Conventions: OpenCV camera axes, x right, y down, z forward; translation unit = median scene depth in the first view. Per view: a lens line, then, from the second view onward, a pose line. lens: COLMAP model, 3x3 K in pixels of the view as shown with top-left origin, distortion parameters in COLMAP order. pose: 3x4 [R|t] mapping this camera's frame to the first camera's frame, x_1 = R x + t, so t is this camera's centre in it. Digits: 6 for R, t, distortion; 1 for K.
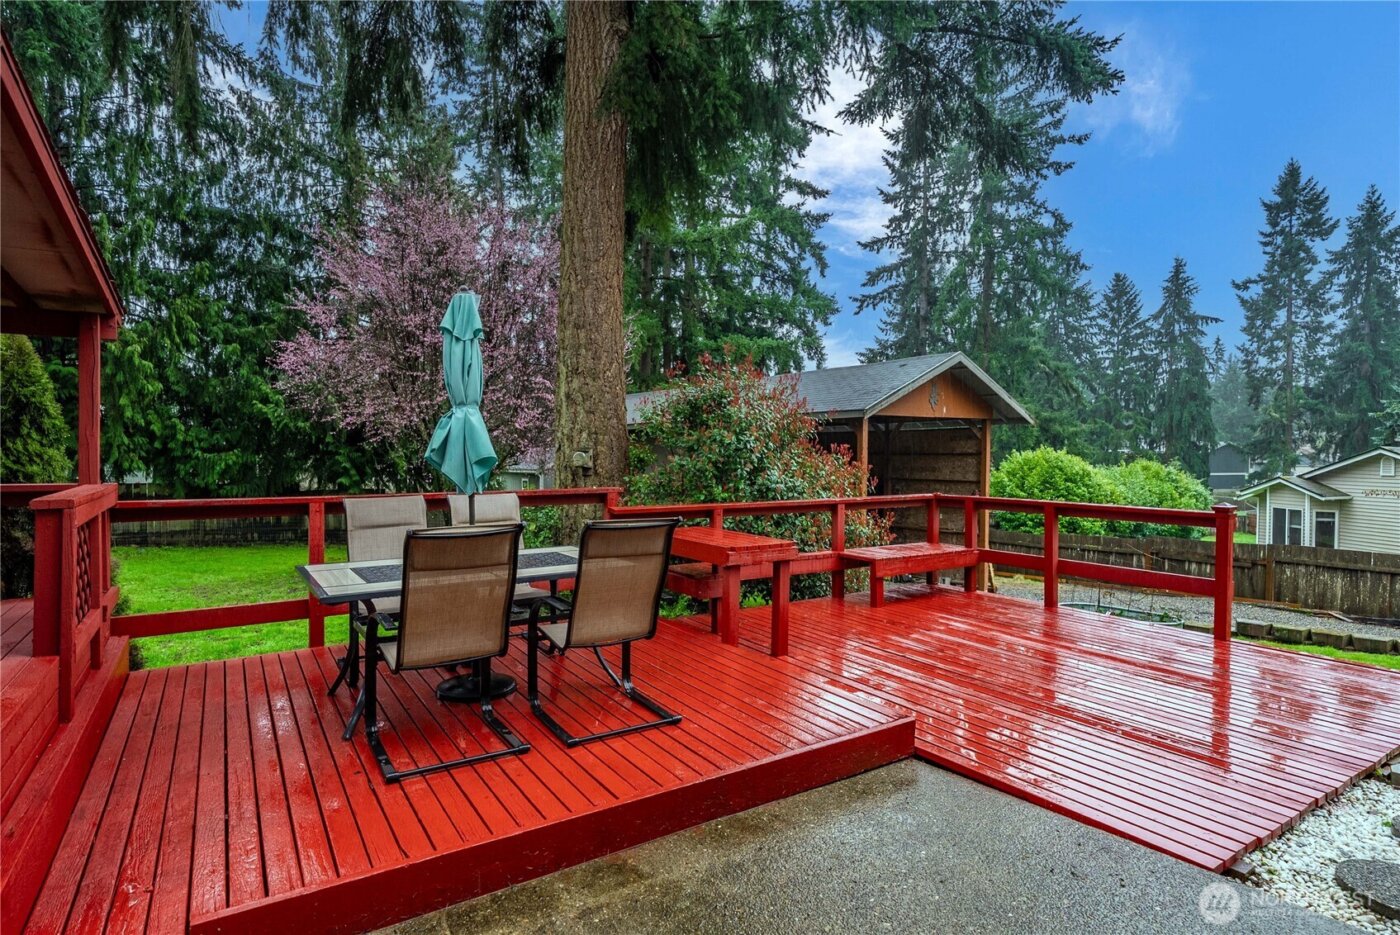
lens RADIAL K [[703.0, 0, 691.6], [0, 703.0, 471.6], [0, 0, 1]] dist [-0.005704, 0.000619]
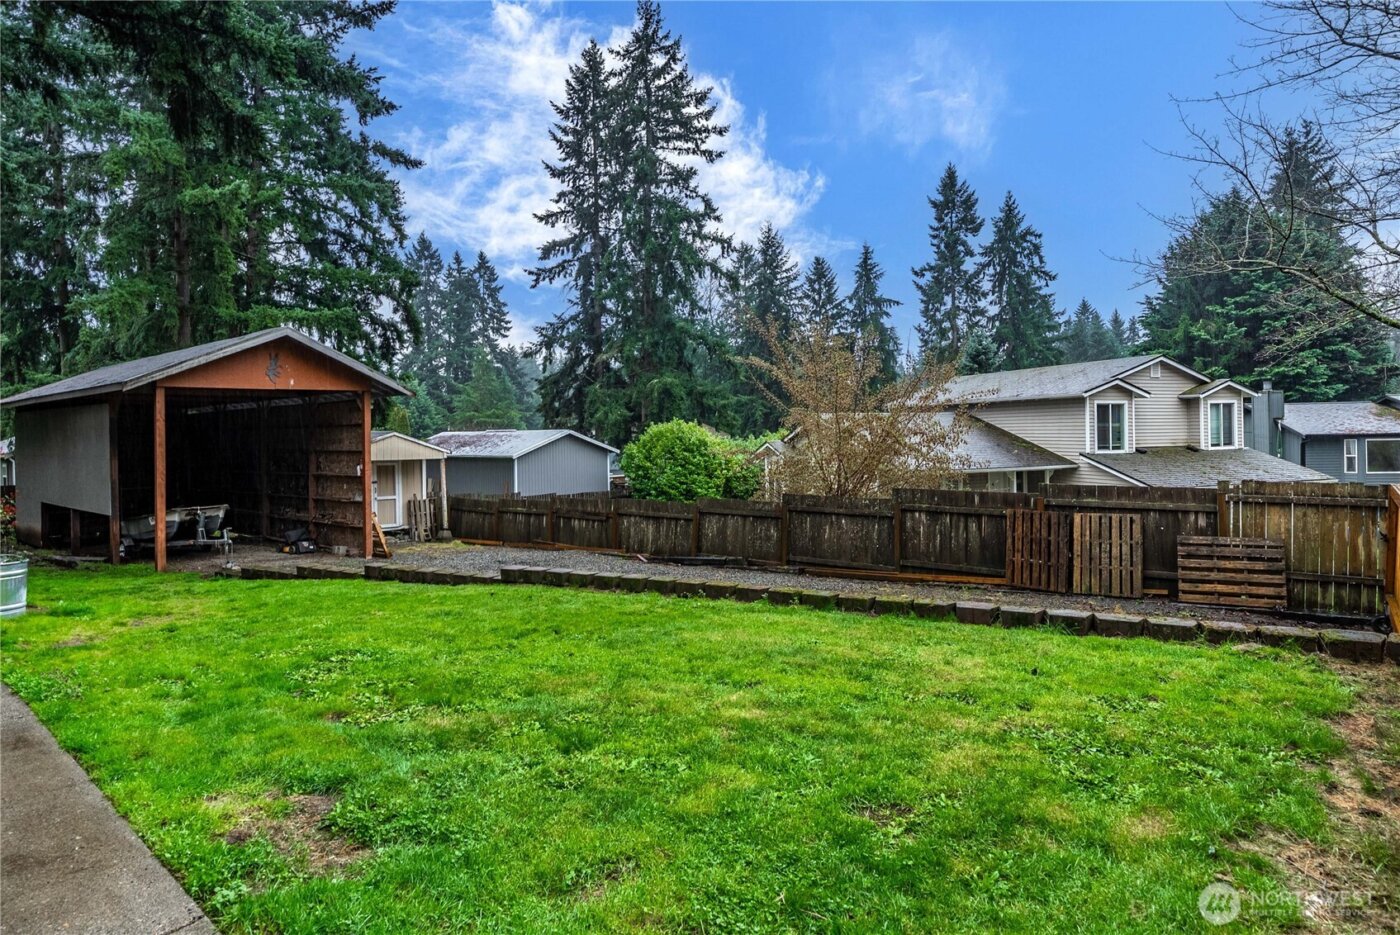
lens RADIAL K [[743.9, 0, 745.9], [0, 743.9, 432.6], [0, 0, 1]] dist [0.001598, -0.000112]
pose [[0.962332, -0.020588, 0.271095, 0.235628], [0.027348, 0.999402, -0.021180, 0.008991], [-0.270497, 0.027796, 0.962319, -0.076308]]
